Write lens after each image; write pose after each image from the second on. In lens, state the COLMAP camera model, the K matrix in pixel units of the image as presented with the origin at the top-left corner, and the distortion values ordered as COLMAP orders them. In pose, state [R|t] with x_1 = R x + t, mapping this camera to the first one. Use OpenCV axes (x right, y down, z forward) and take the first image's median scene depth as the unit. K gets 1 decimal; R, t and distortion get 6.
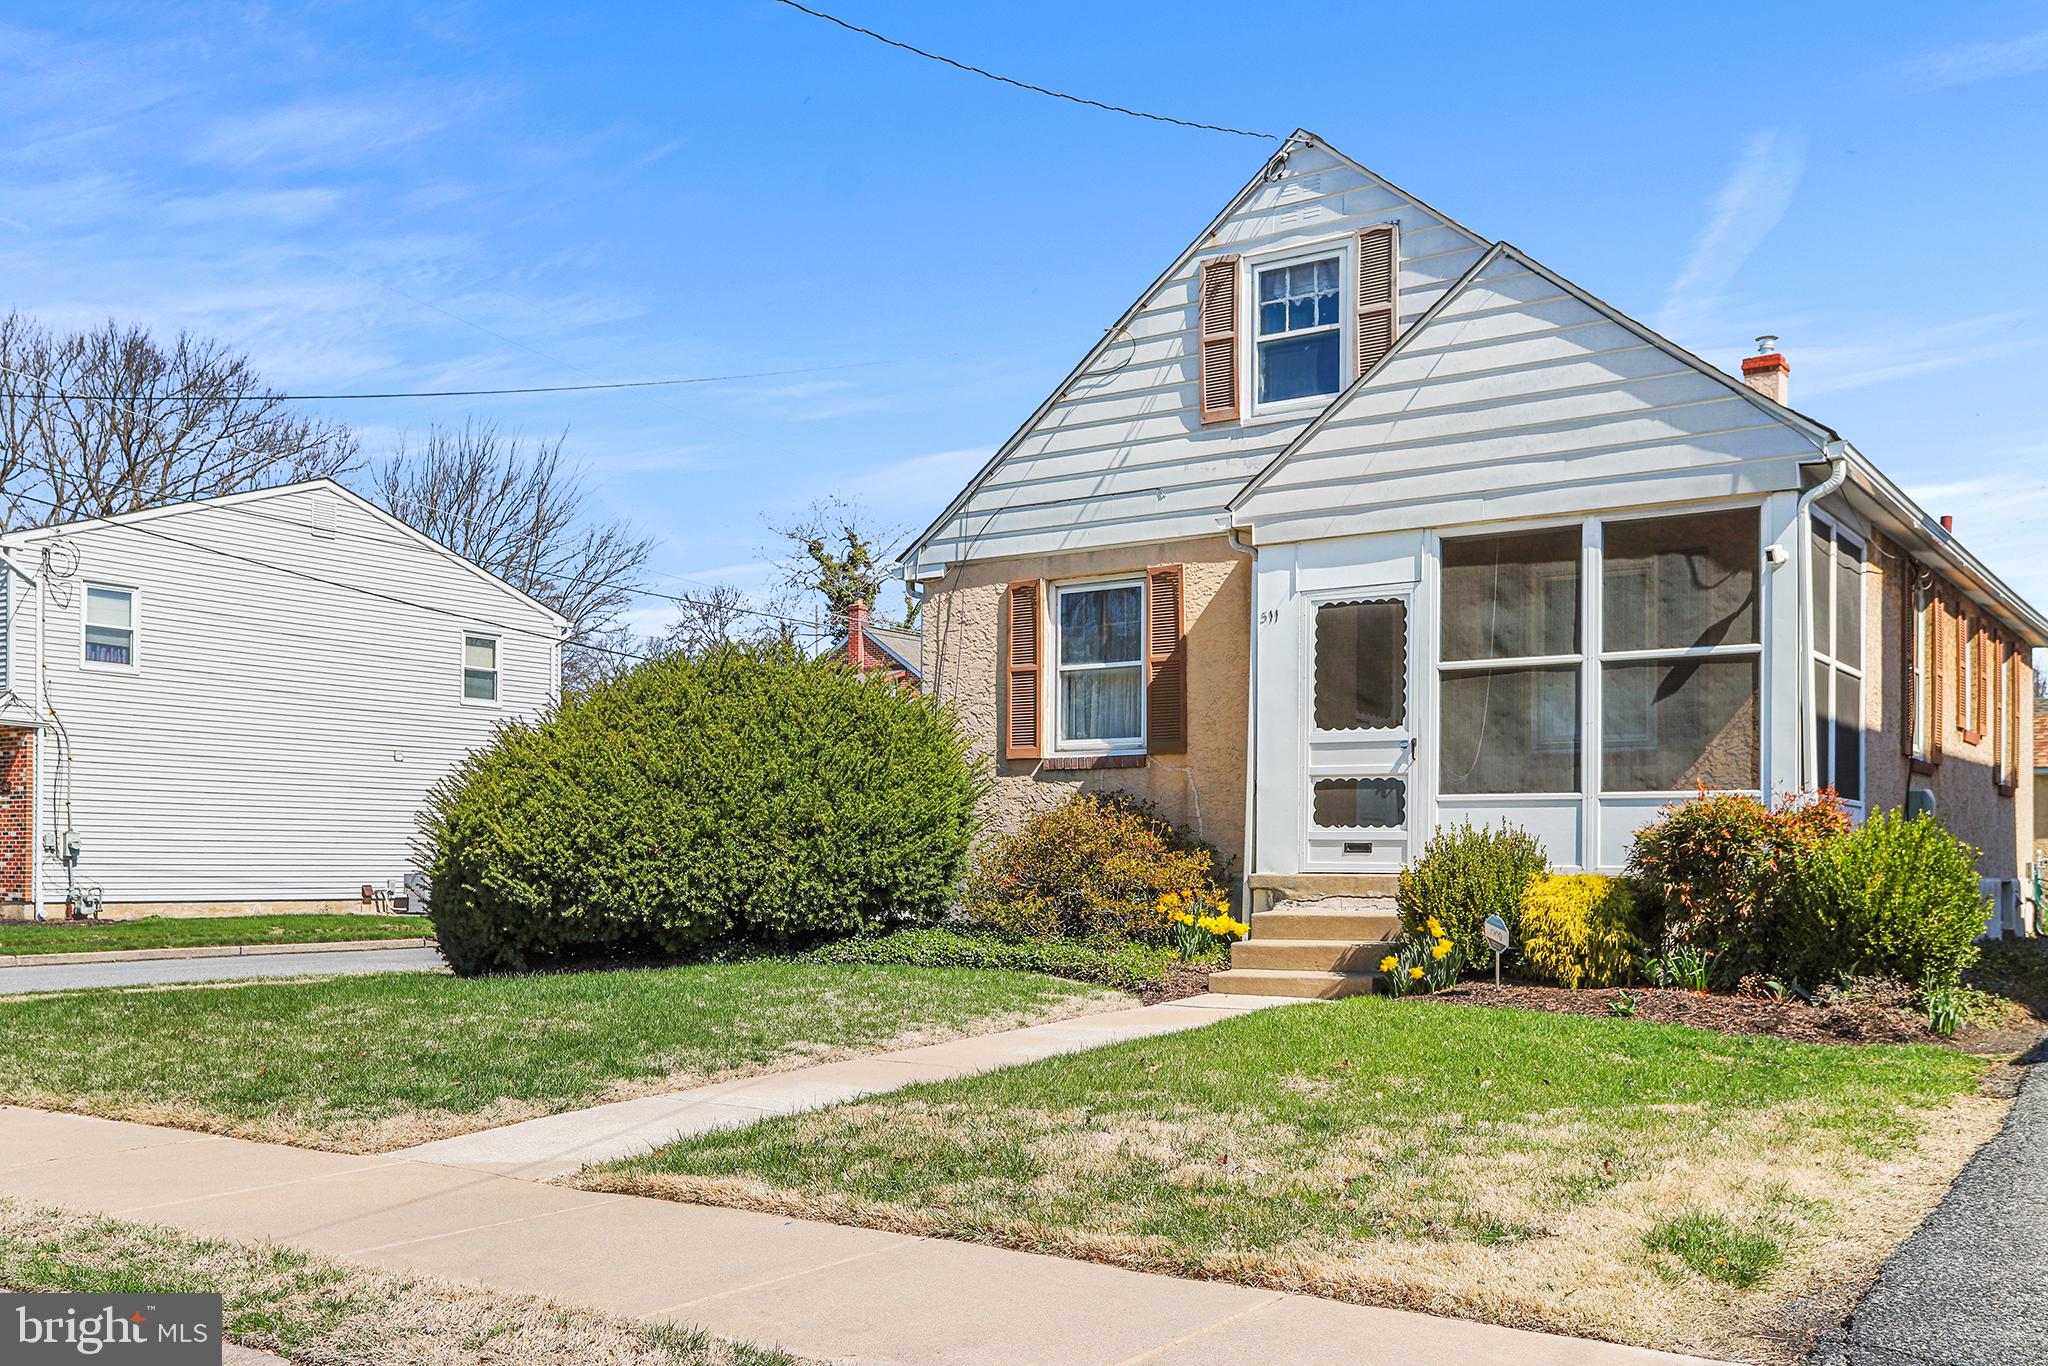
lens RADIAL K [[1844.4, 0, 1024.0], [0, 1844.4, 683.0], [0, 0, 1]] dist [0.078861, 0.002698]
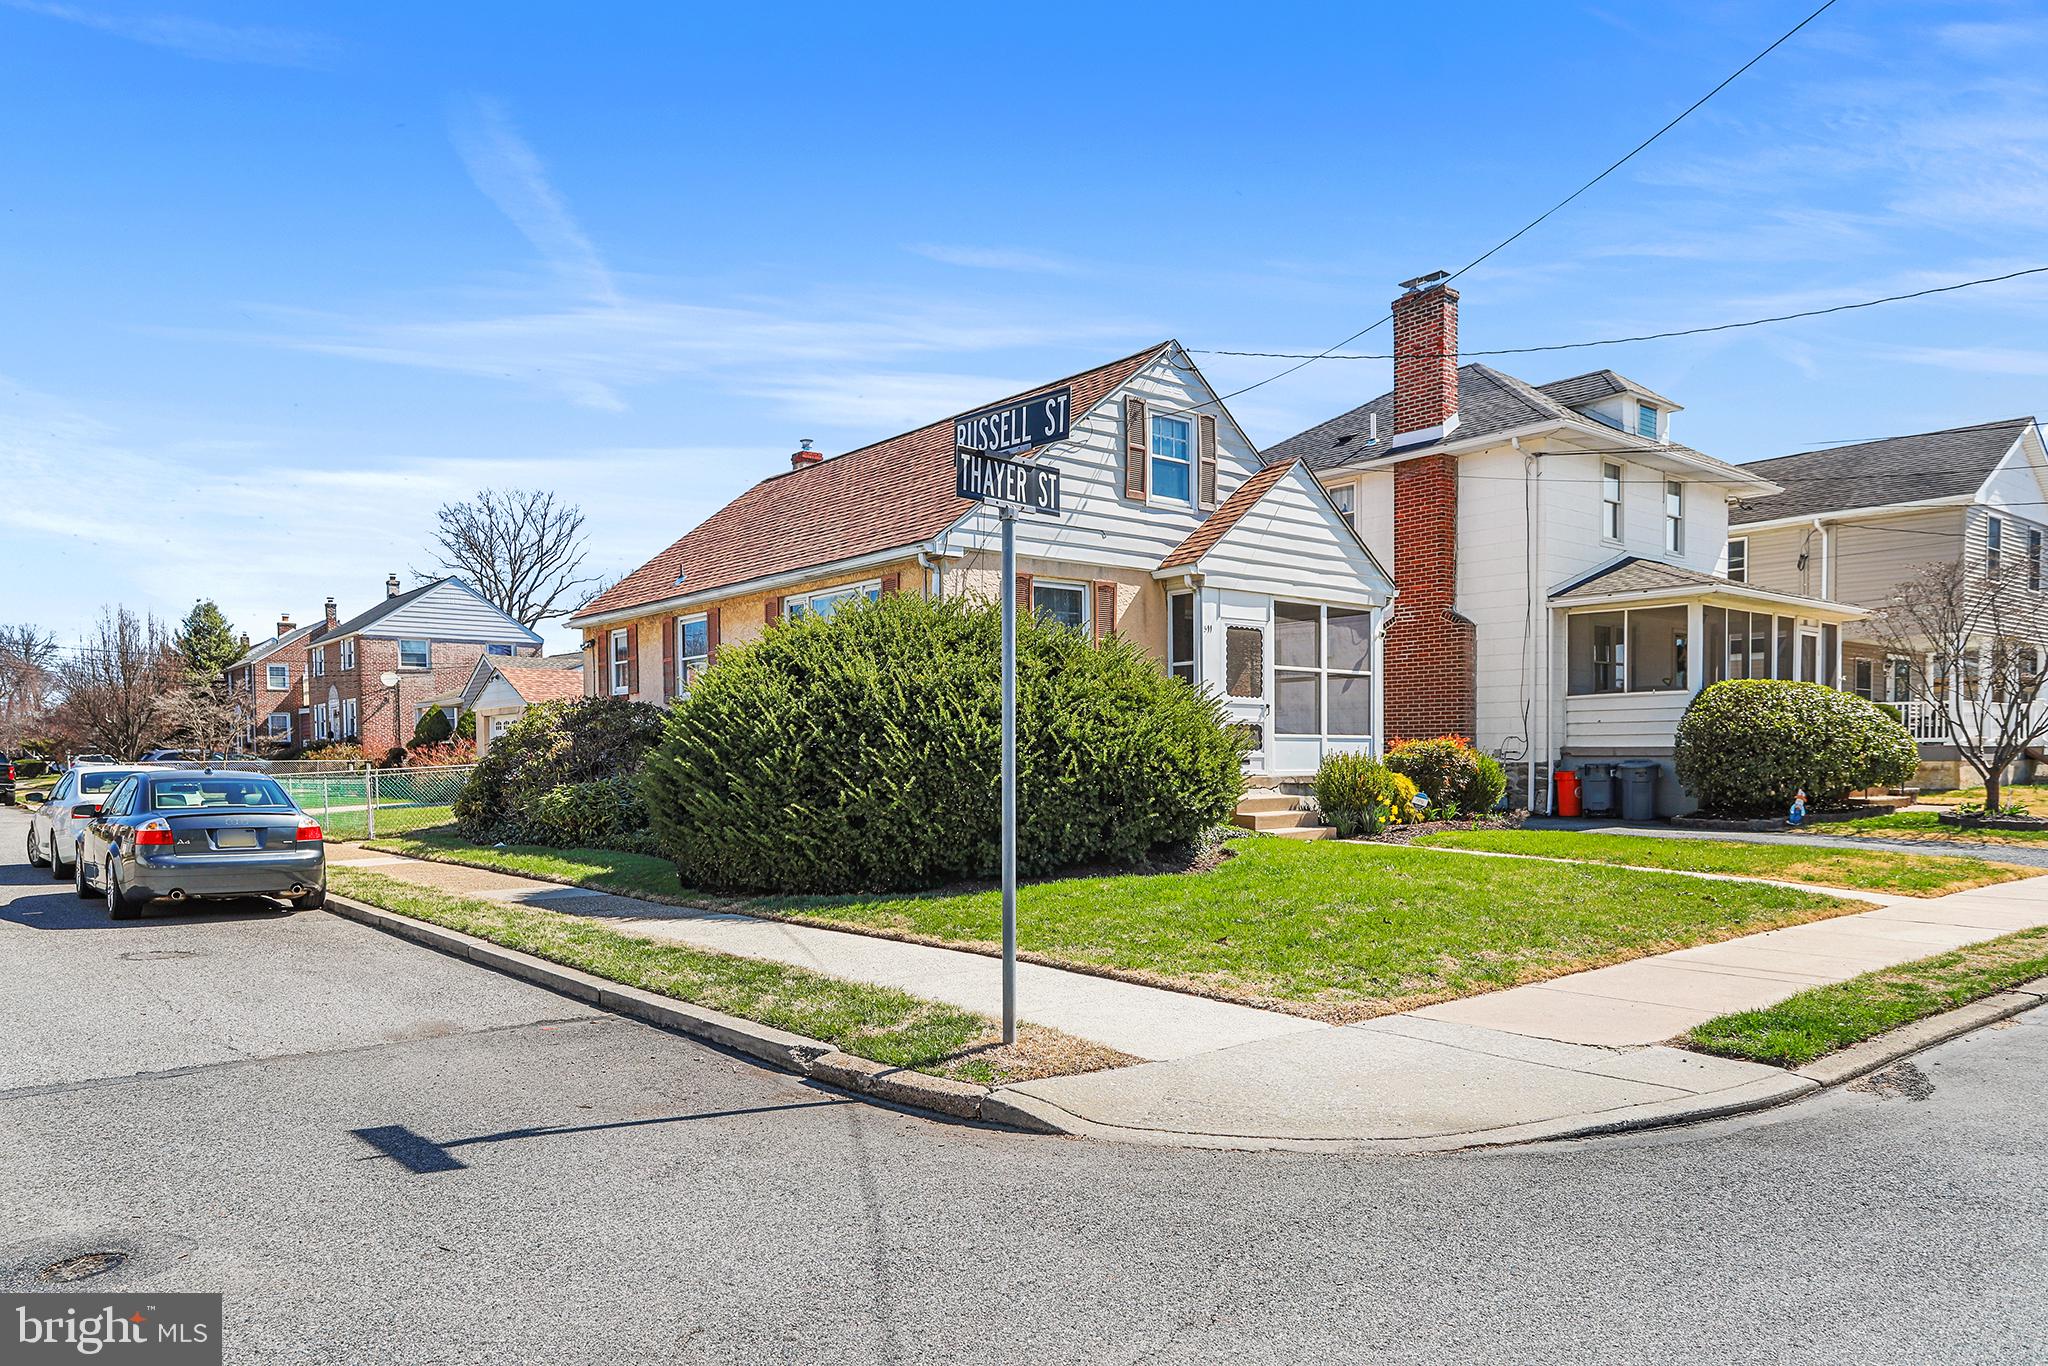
lens RADIAL K [[1363.7, 0, 1024.0], [0, 1363.7, 683.0], [0, 0, 1]] dist [-0.001104, -0.000107]
pose [[0.279831, 0.047872, 0.958855, -1.133086], [-0.089620, 0.995697, -0.023557, 0.060076], [-0.955857, -0.079341, 0.282917, 0.793195]]
